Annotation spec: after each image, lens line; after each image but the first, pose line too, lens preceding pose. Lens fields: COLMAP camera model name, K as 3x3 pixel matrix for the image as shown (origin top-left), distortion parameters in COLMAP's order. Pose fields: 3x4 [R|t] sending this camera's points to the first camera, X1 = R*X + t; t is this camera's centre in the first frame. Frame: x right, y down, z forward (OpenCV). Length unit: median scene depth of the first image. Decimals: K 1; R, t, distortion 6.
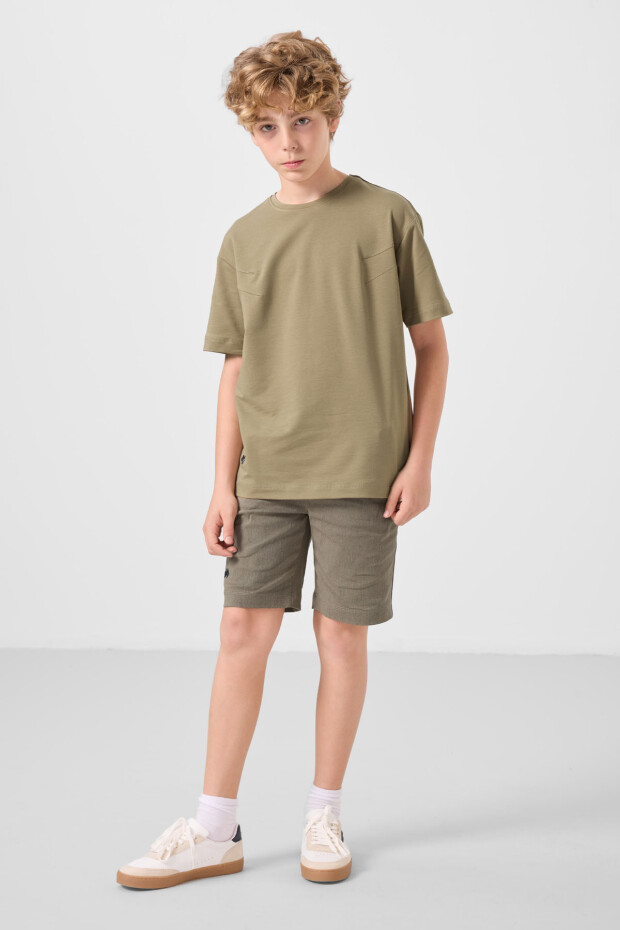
lens RADIAL K [[1744.1, 0, 310.0], [0, 1744.1, 465.0], [0, 0, 1]] dist [-0.717655, 0.117638]
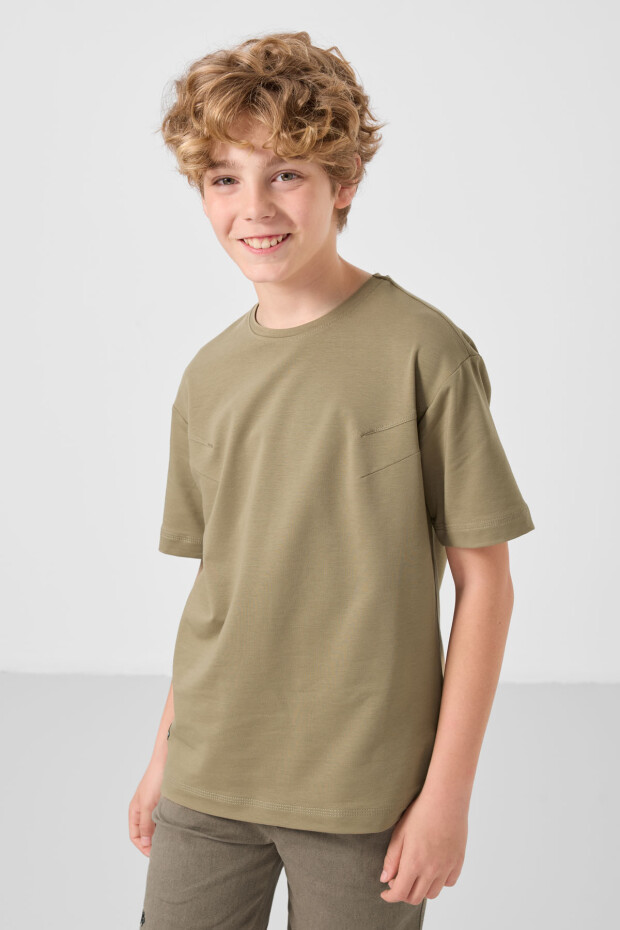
lens RADIAL K [[1639.7, 0, 310.0], [0, 1639.7, 465.0], [0, 0, 1]] dist [0.289213, -0.014614]
pose [[0.997044, 0.066891, -0.037800, 0.030538], [-0.070663, 0.991491, -0.109327, -0.041117], [0.030165, 0.111675, 0.993287, 0.437789]]
